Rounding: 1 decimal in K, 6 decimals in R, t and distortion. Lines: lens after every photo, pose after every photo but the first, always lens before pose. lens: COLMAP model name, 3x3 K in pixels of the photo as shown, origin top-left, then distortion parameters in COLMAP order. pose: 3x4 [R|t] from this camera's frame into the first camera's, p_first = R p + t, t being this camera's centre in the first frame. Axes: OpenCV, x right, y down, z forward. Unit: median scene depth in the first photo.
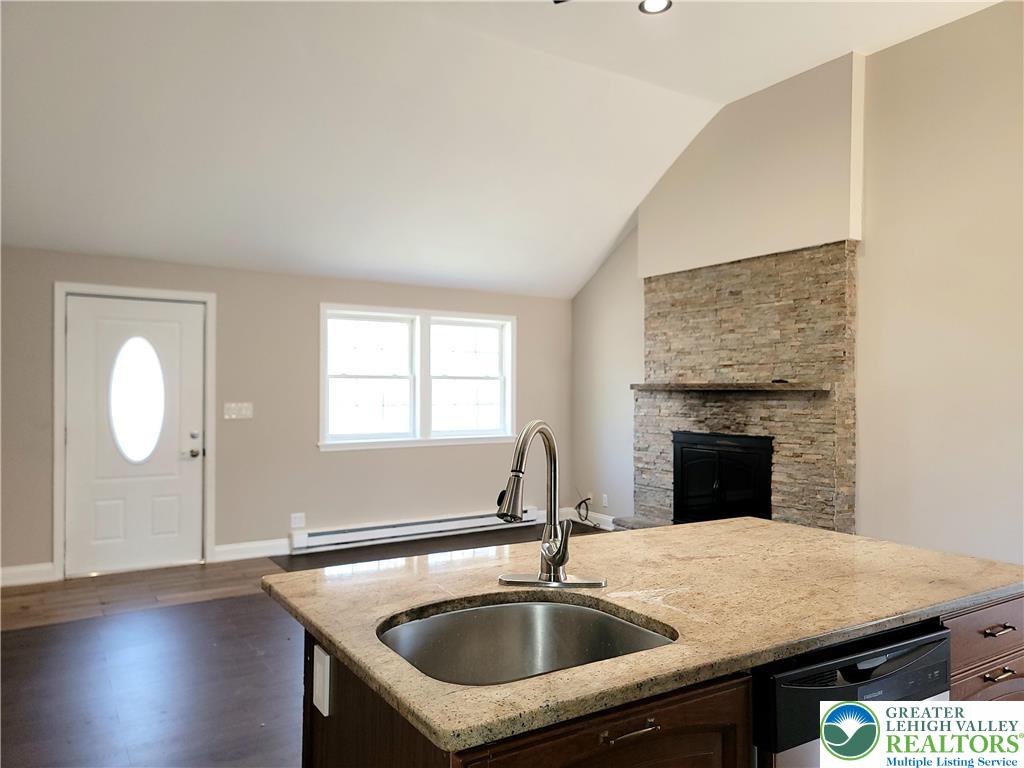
lens RADIAL K [[723.9, 0, 503.8], [0, 723.9, 391.3], [0, 0, 1]] dist [0.054918, -0.033157]
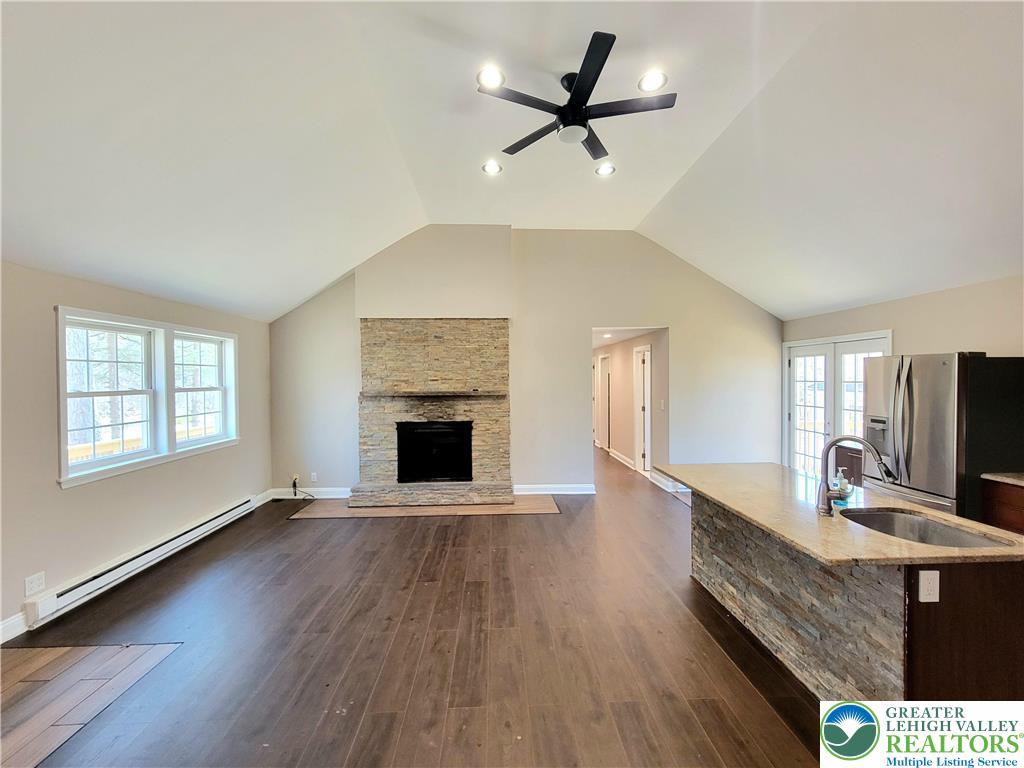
lens RADIAL K [[424.3, 0, 522.3], [0, 424.3, 385.3], [0, 0, 1]] dist [-0.003893, 0.002033]
pose [[0.497161, -0.022120, 0.867376, -0.422894], [0.007744, 0.999748, 0.021057, -0.041161], [-0.867624, -0.003752, 0.497207, 0.331577]]
